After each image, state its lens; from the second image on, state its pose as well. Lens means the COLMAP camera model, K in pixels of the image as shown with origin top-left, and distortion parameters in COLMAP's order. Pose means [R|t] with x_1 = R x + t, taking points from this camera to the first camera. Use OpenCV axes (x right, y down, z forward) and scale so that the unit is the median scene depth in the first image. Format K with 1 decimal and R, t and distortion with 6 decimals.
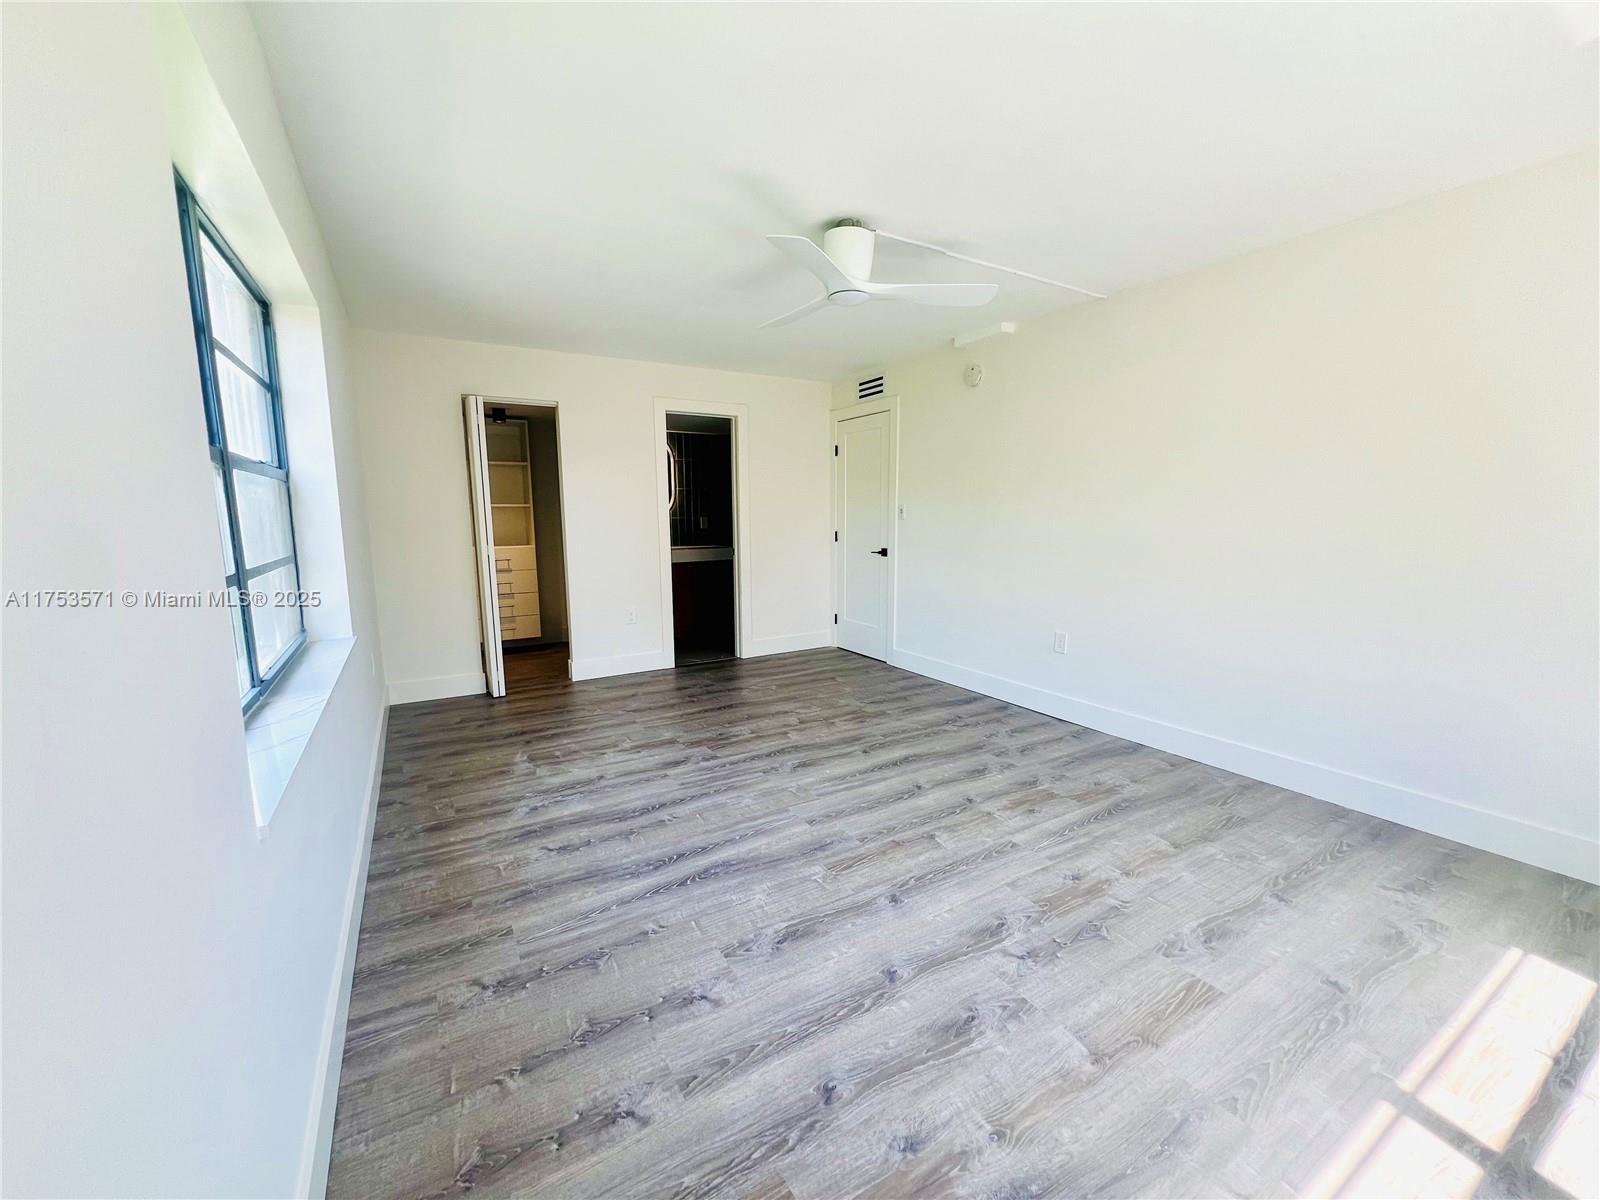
lens RADIAL K [[640.6, 0, 799.3], [0, 640.6, 604.4], [0, 0, 1]] dist [0.004448, 0.000481]
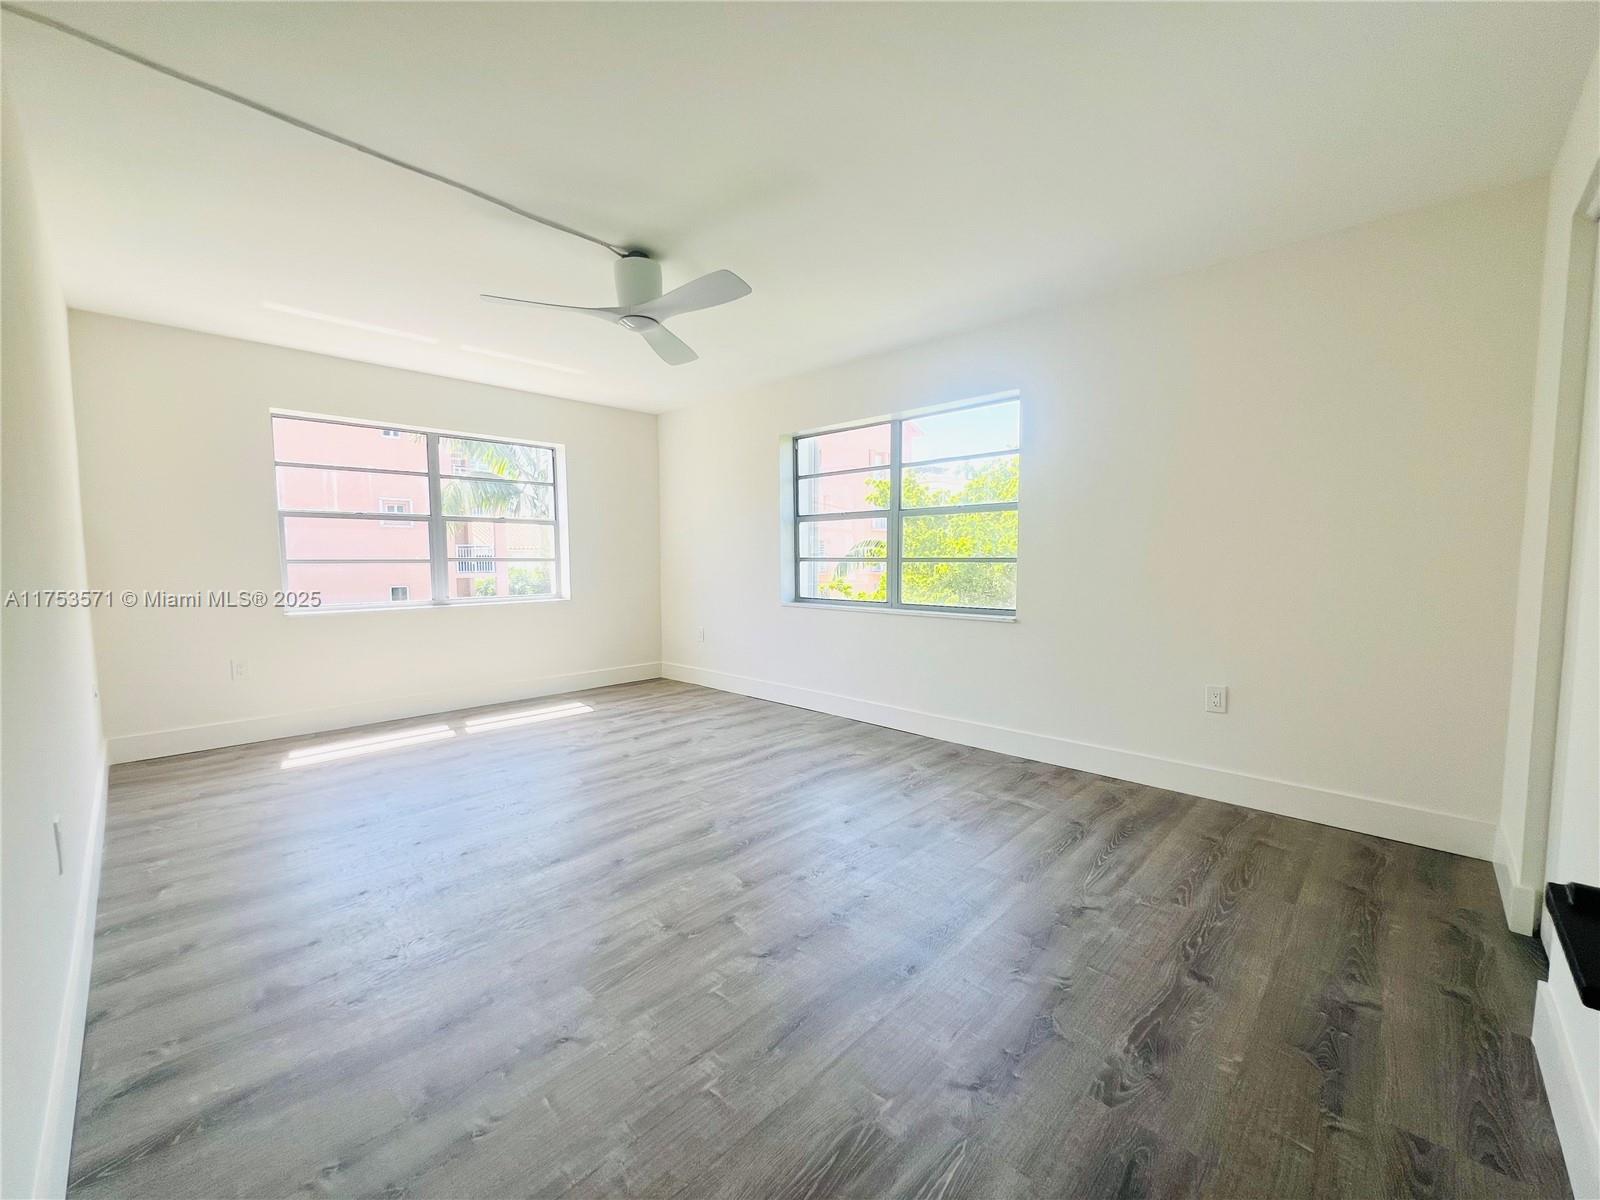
lens RADIAL K [[640.6, 0, 800.6], [0, 640.6, 601.9], [0, 0, 1]] dist [0.004448, 0.000481]
pose [[-0.963566, 0.030103, -0.265771, 0.115140], [-0.027242, 0.977434, 0.209477, -0.260197], [0.266079, 0.209085, -0.941002, 2.154319]]
